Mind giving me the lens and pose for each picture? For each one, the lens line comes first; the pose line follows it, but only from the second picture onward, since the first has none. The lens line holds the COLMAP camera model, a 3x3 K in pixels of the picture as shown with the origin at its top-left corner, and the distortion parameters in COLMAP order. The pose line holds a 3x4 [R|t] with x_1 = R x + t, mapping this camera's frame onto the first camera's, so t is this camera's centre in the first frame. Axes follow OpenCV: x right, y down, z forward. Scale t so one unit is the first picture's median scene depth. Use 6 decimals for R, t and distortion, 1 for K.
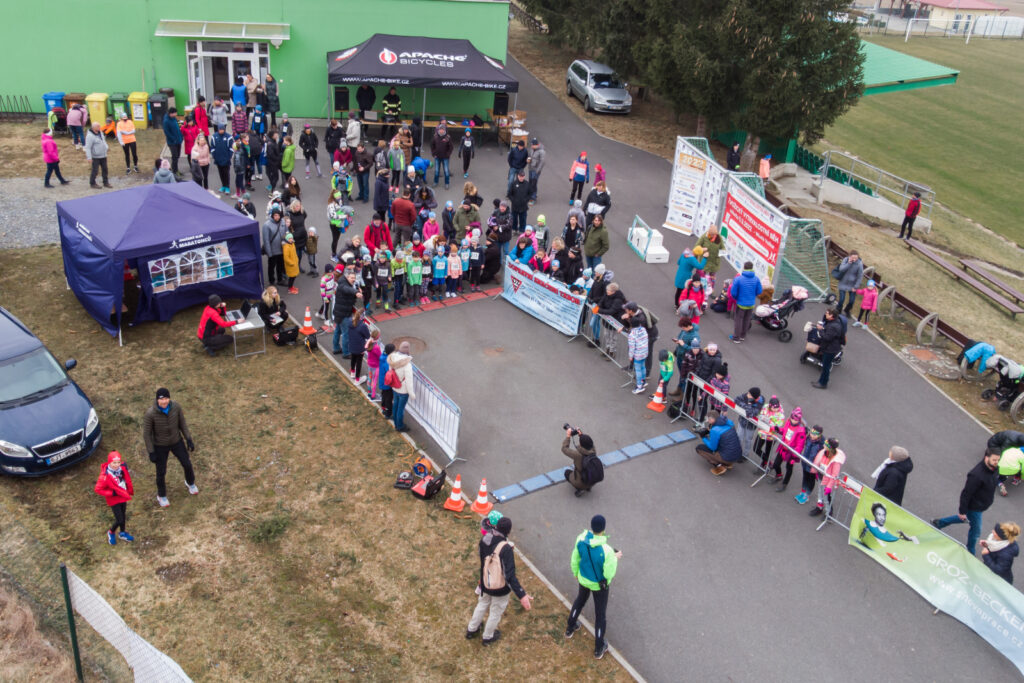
lens RADIAL K [[896.7, 0, 479.0], [0, 896.7, 314.9], [0, 0, 1]] dist [-0.011967, 0.060328]
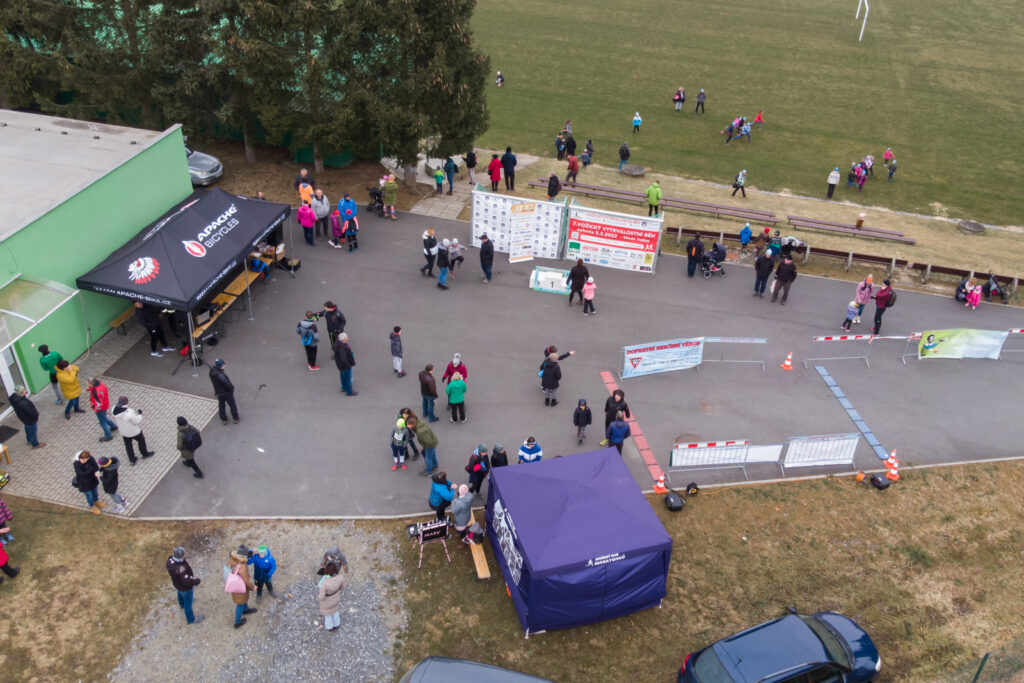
lens RADIAL K [[879.3, 0, 512.0], [0, 879.3, 341.5], [0, 0, 1]] dist [0.011365, 0.009101]
pose [[0.386307, -0.559624, 0.733204, -0.816970], [0.381680, 0.820650, 0.425270, -0.577658], [-0.839695, 0.115564, 0.530620, 0.406894]]
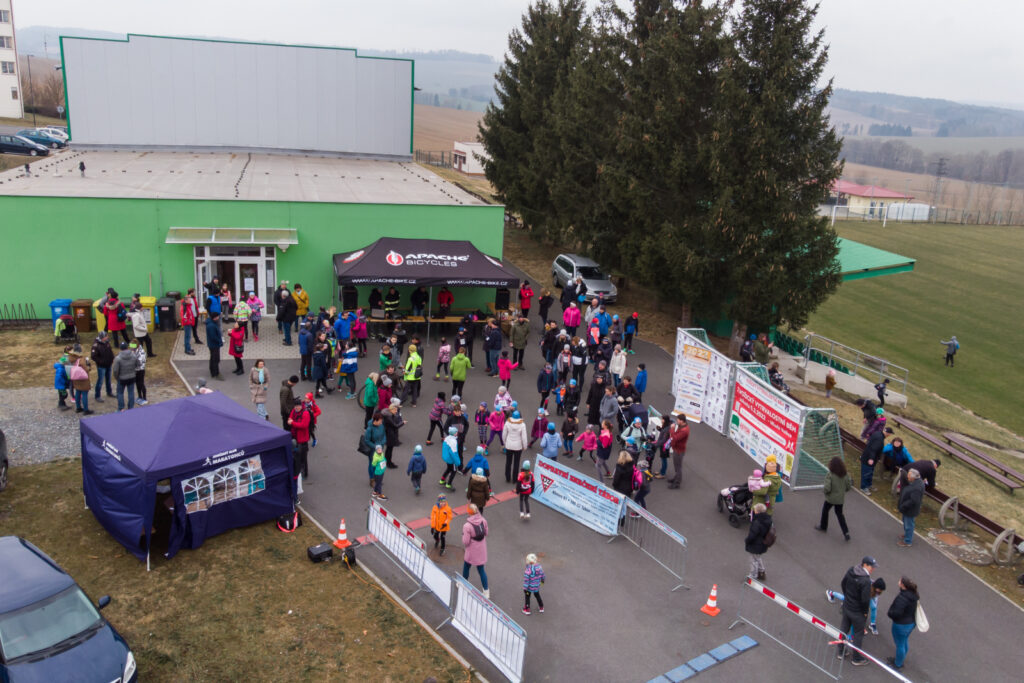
lens RADIAL K [[856.8, 0, 504.8], [0, 856.8, 346.0], [0, 0, 1]] dist [0.001202, 0.025644]
pose [[0.996897, -0.027693, 0.073680, -0.062764], [0.039070, 0.986704, -0.157763, -0.031777], [-0.068332, 0.160153, 0.984724, 0.032013]]
